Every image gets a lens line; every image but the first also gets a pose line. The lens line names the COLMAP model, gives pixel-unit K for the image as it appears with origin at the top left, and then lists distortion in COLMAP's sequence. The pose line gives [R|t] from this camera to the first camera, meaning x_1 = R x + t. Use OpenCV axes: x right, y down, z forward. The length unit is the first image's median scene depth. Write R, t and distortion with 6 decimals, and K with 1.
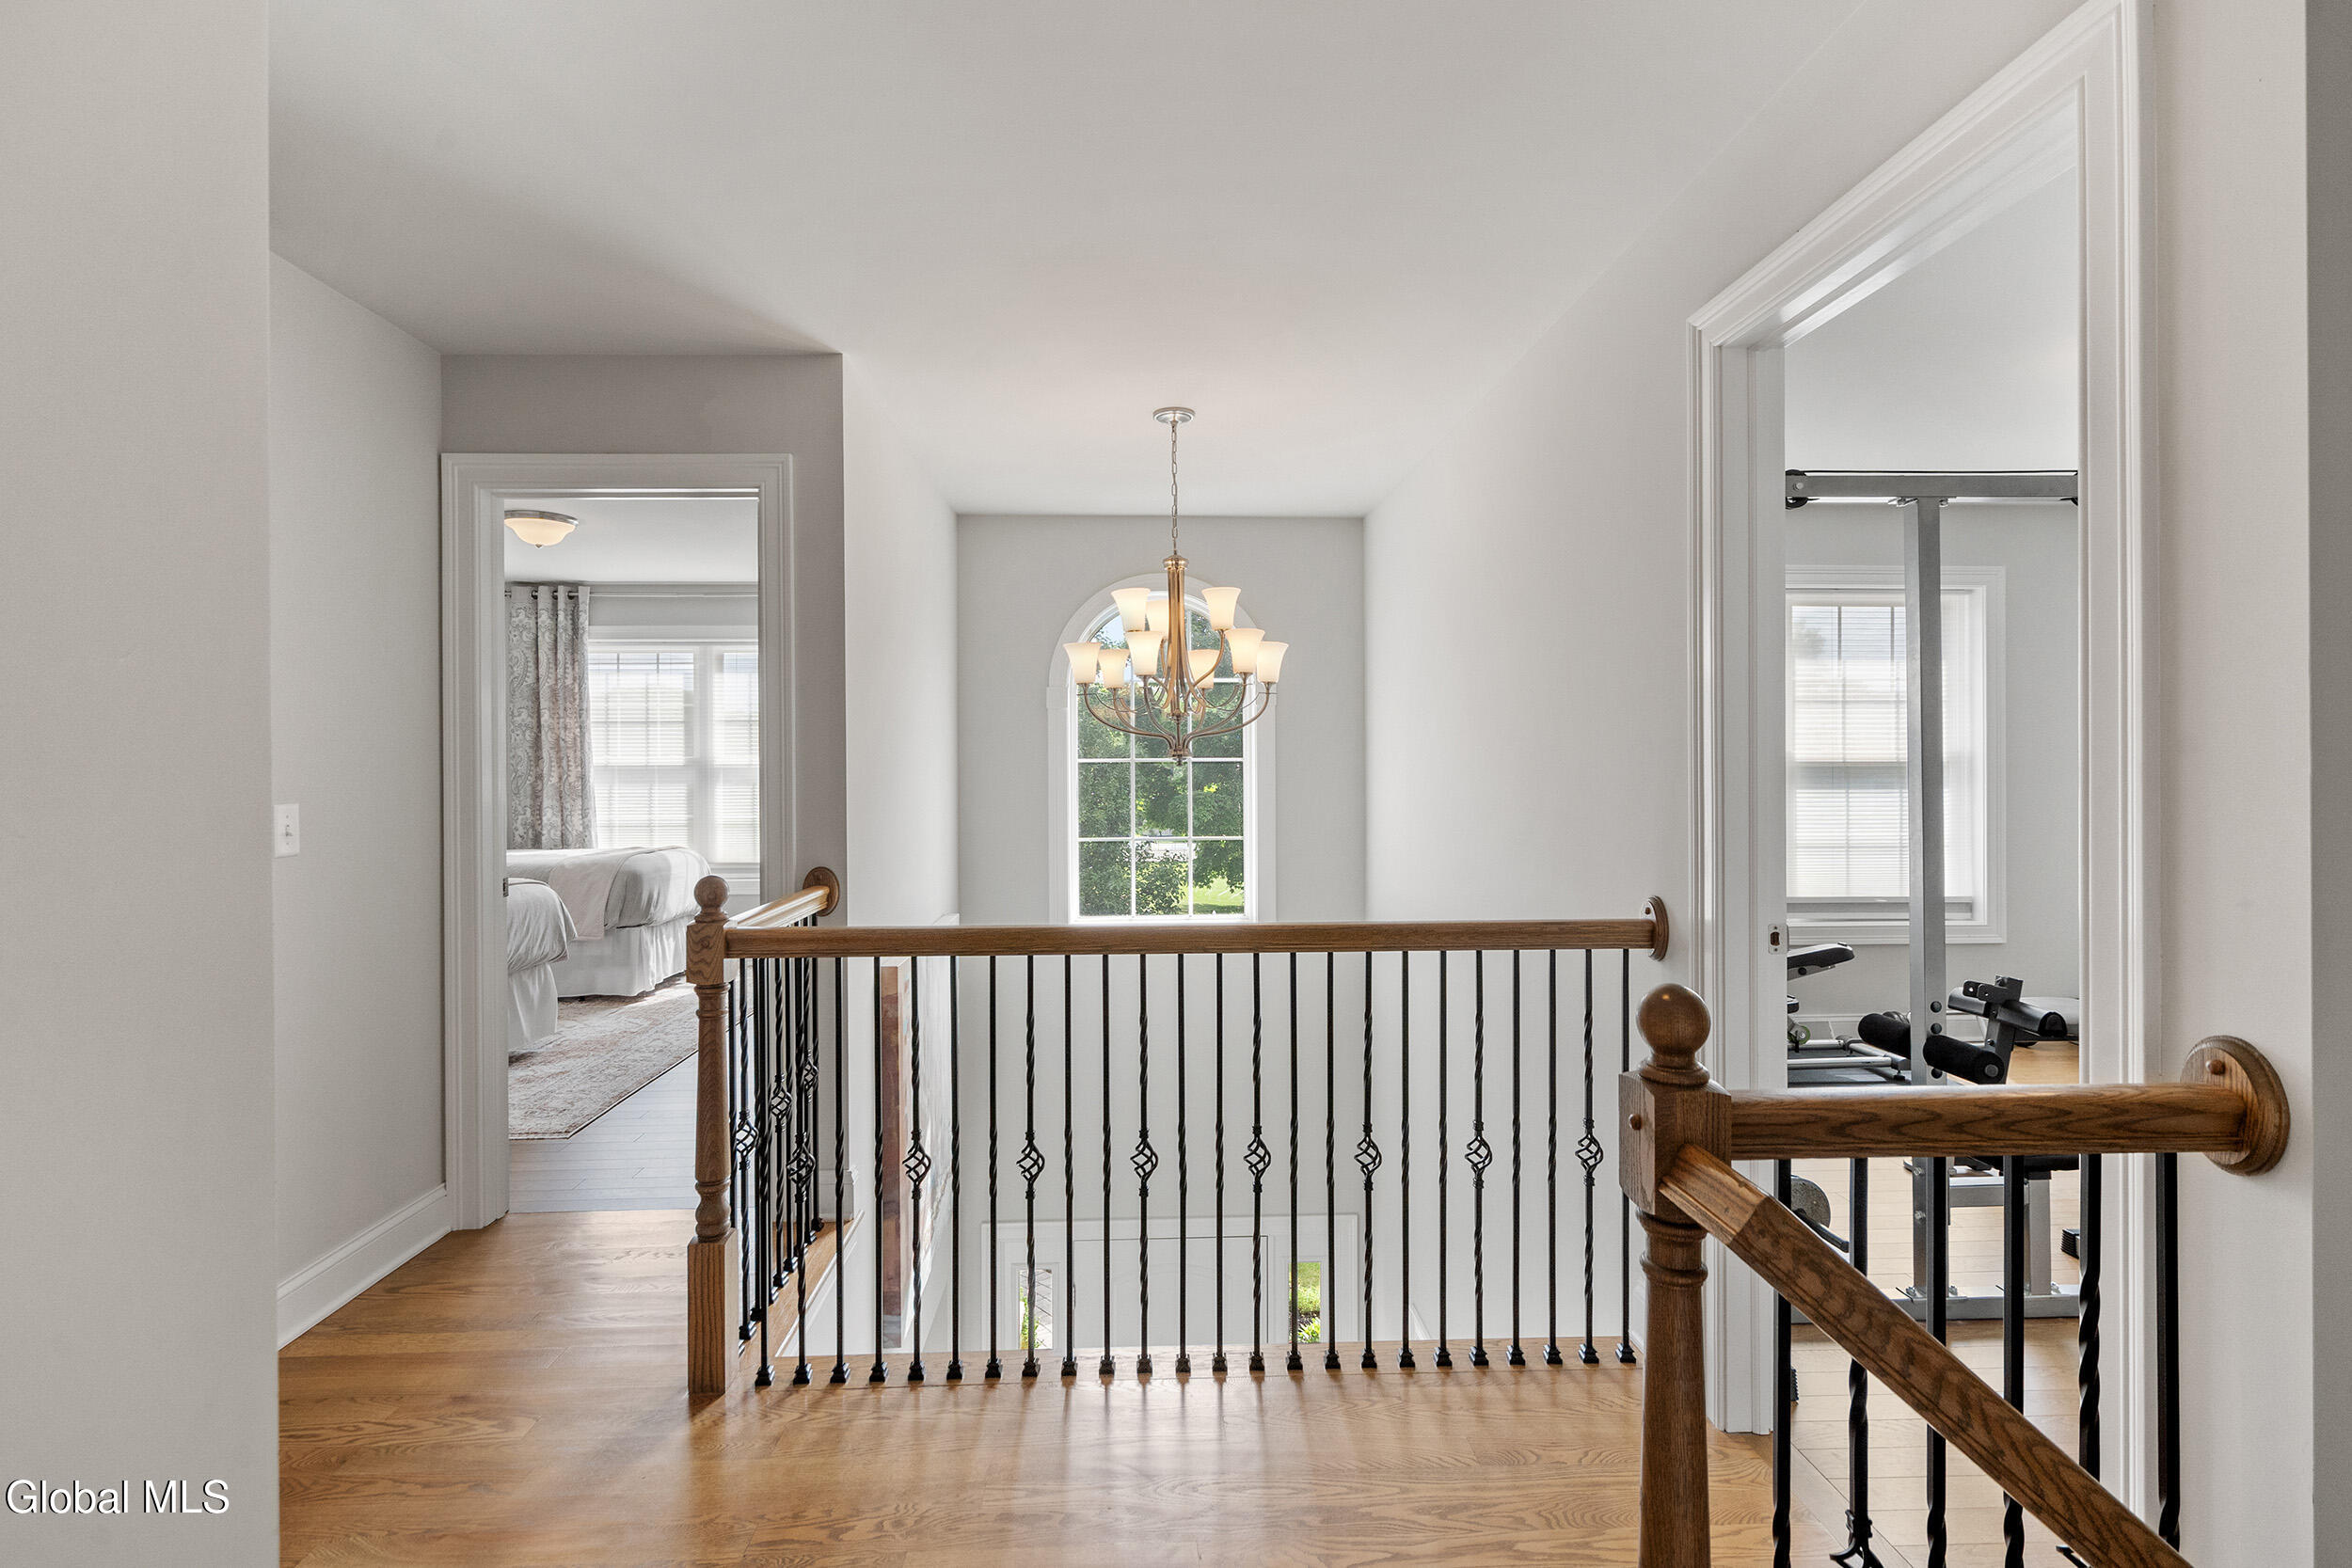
lens RADIAL K [[1116.6, 0, 1183.9], [0, 1116.6, 765.7], [0, 0, 1]] dist [-0.008090, 0.002716]
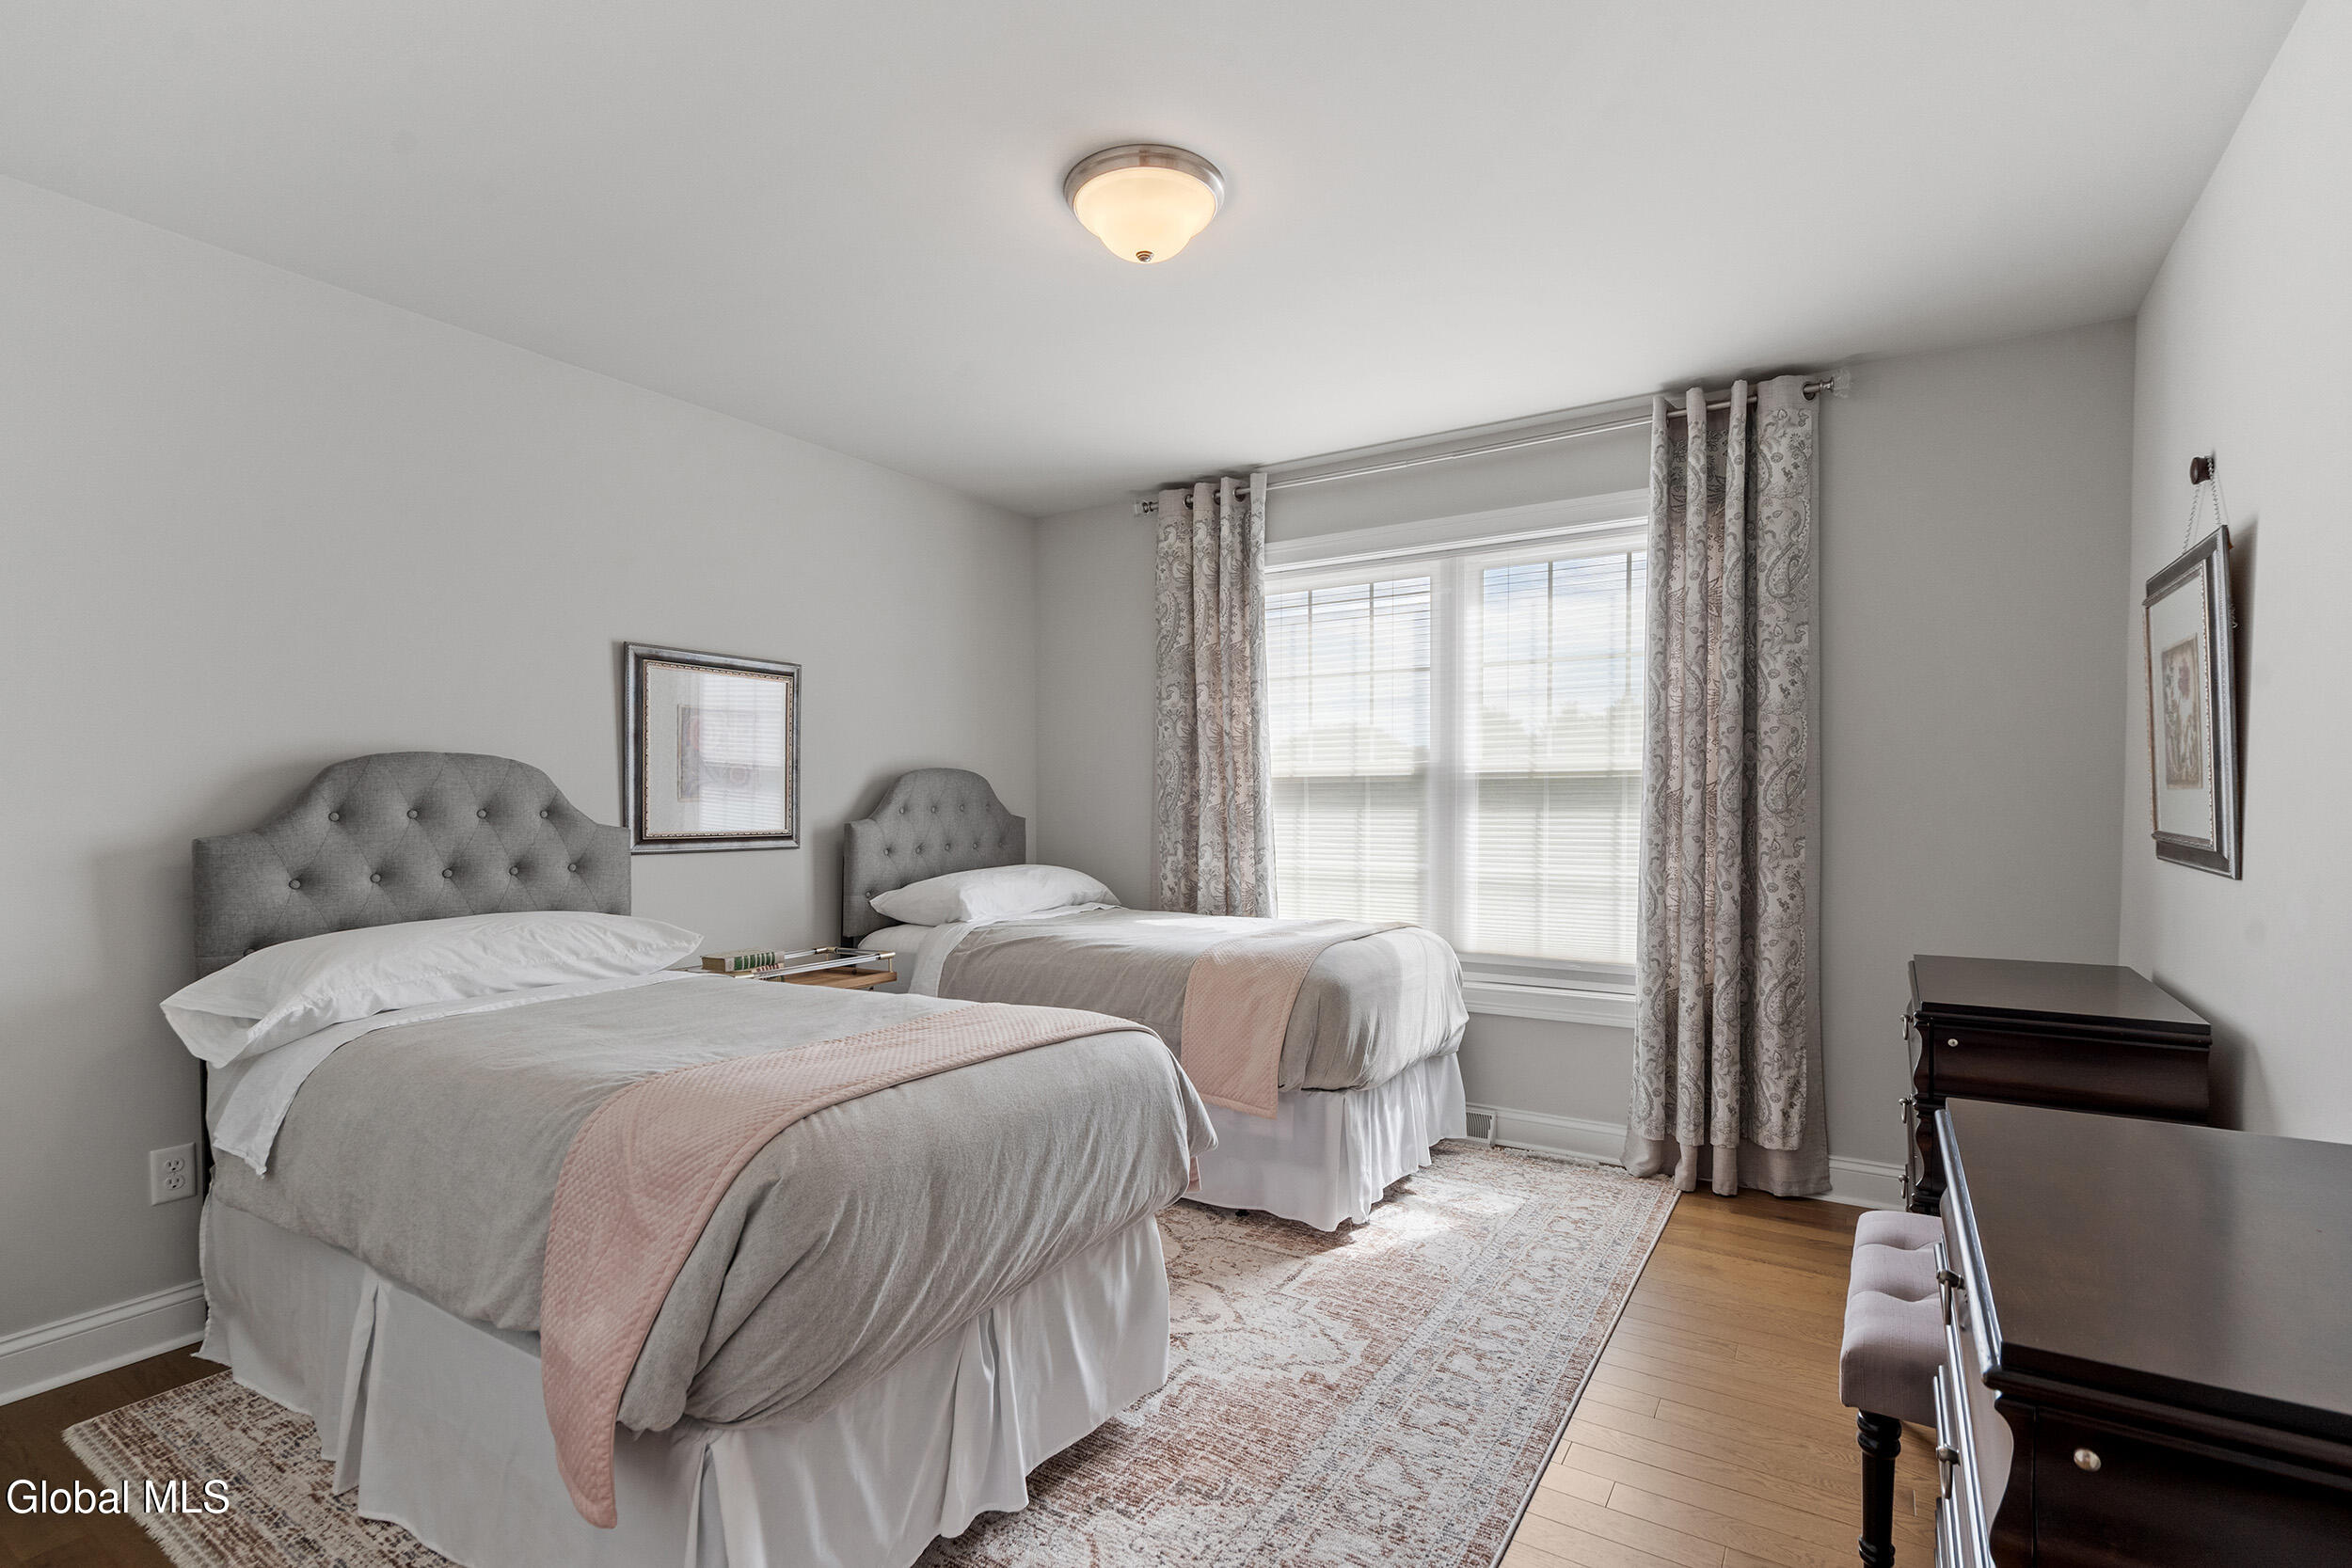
lens RADIAL K [[1116.6, 0, 1177.2], [0, 1116.6, 793.2], [0, 0, 1]] dist [-0.008090, 0.002716]
pose [[0.827686, 0.001396, -0.561190, -0.241062], [-0.005124, 0.999974, -0.005070, 0.012281], [0.561169, 0.007072, 0.827671, 0.486111]]
